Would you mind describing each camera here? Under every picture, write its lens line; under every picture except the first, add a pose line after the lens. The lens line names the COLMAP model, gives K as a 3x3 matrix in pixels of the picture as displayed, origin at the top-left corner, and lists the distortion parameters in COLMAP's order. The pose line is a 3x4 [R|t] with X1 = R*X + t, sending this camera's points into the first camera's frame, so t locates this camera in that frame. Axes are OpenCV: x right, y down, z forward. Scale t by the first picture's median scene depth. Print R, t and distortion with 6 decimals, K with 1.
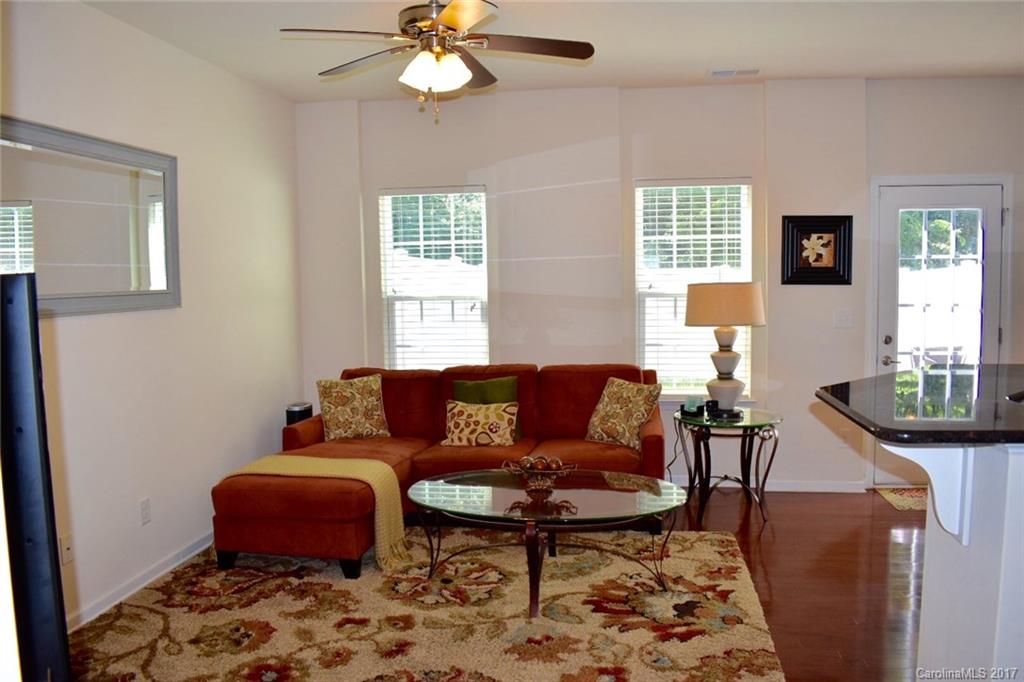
lens RADIAL K [[797.0, 0, 512.0], [0, 797.0, 341.0], [0, 0, 1]] dist [-0.094489, 0.000699]
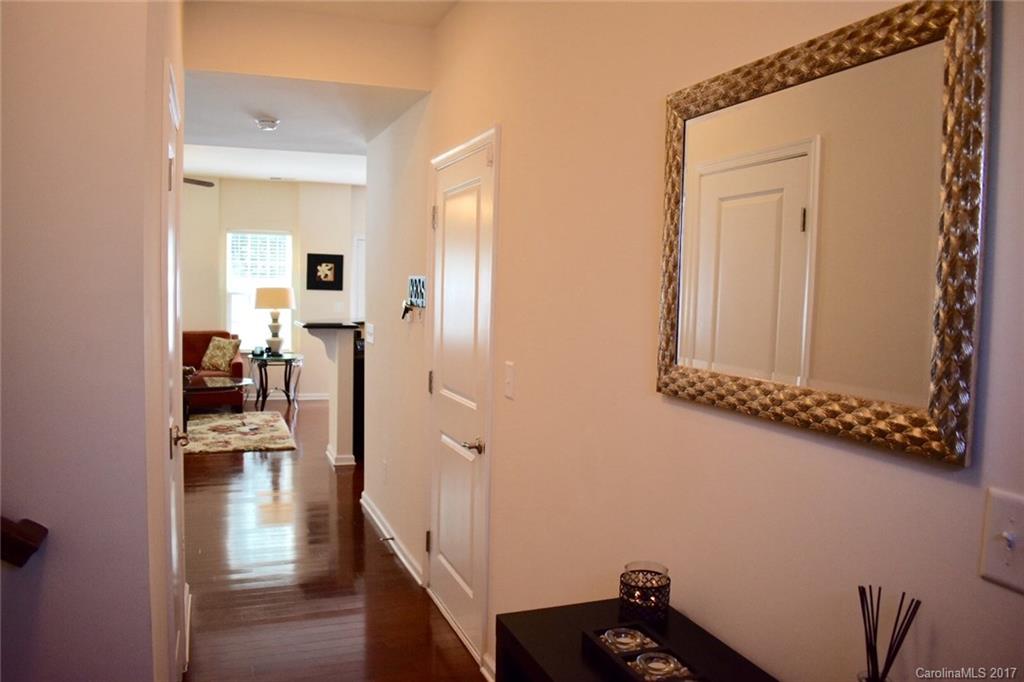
lens RADIAL K [[808.3, 0, 512.0], [0, 808.3, 341.0], [0, 0, 1]] dist [-0.037405, -0.000640]
pose [[0.868476, 0.002108, 0.495727, -0.203626], [0.003076, 0.999949, -0.009641, 0.077684], [-0.495722, 0.009898, 0.868425, -0.989700]]
